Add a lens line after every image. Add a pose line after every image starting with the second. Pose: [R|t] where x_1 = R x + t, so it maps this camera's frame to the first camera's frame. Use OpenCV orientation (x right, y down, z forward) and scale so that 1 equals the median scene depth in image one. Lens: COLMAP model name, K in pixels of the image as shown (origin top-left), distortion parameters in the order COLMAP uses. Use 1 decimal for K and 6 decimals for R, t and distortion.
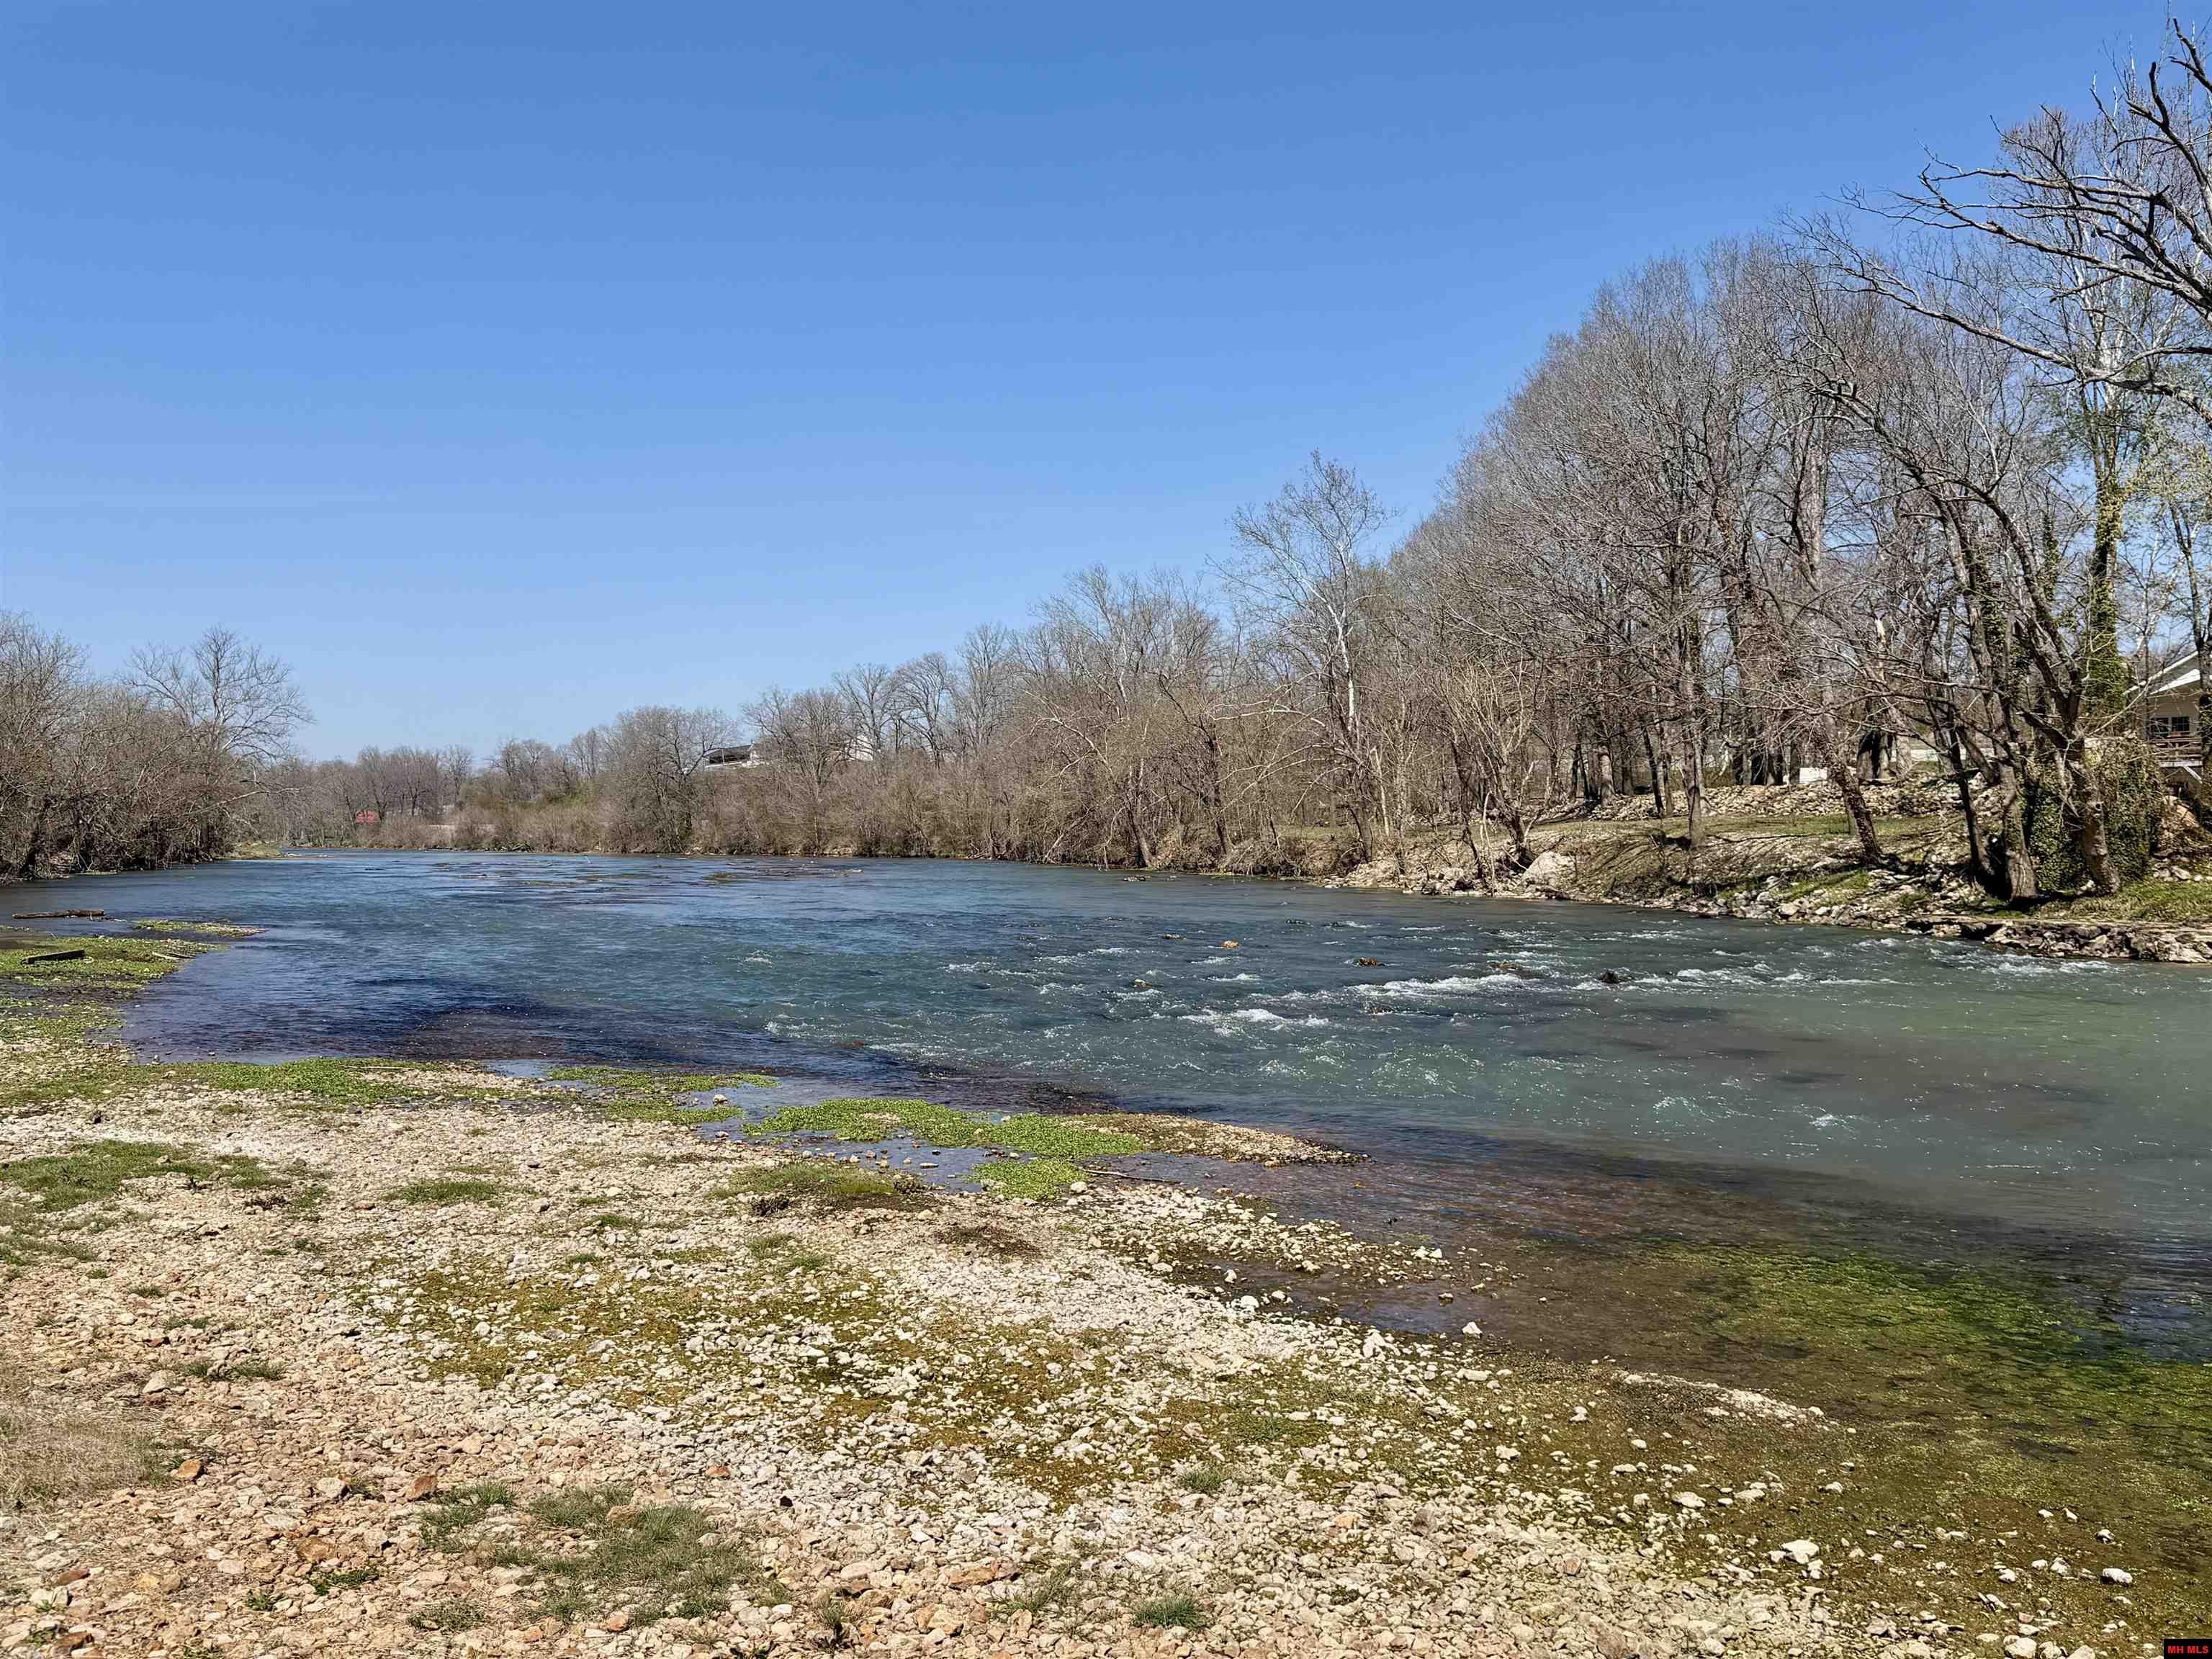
lens RADIAL K [[1981.0, 0, 1107.8], [0, 1981.0, 822.1], [0, 0, 1]] dist [0.103674, -0.065481]
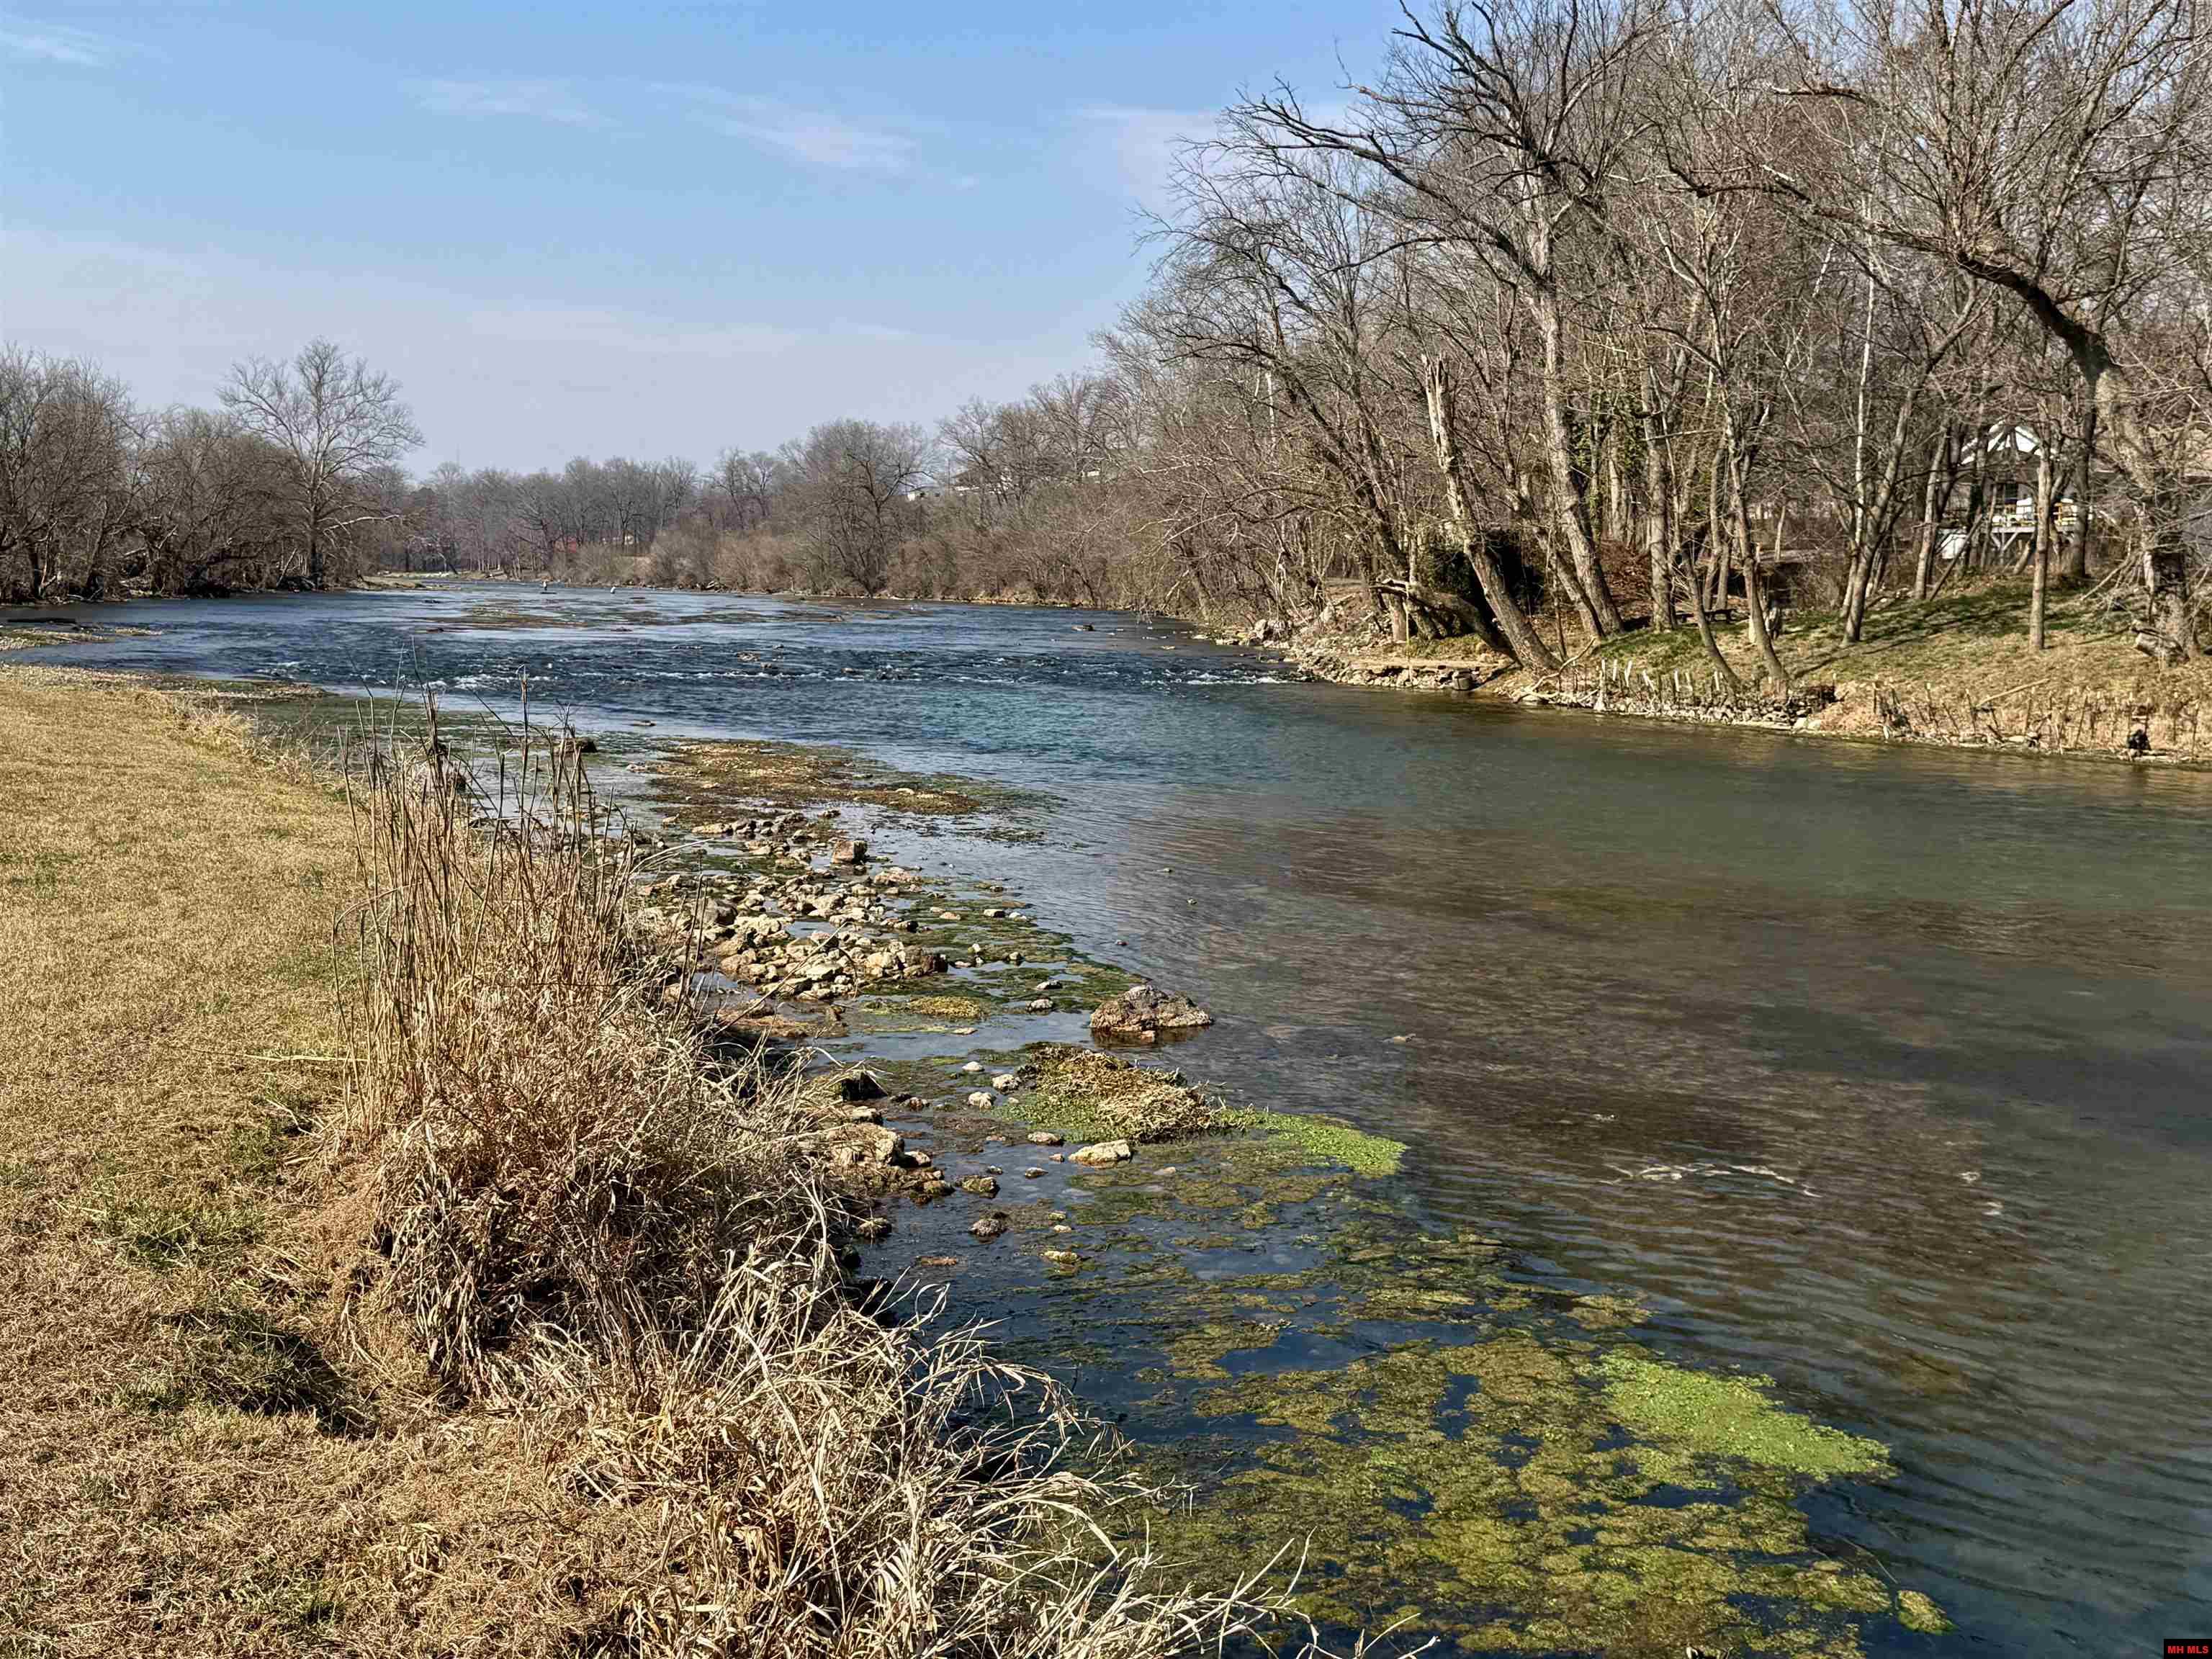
lens RADIAL K [[2716.7, 0, 1118.7], [0, 2716.7, 841.7], [0, 0, 1]] dist [0.071021, 0.000000]
pose [[0.981907, 0.040457, -0.184991, 0.258912], [-0.021219, 0.994265, 0.104816, -0.010307], [0.188171, -0.098994, 0.977135, -0.298362]]
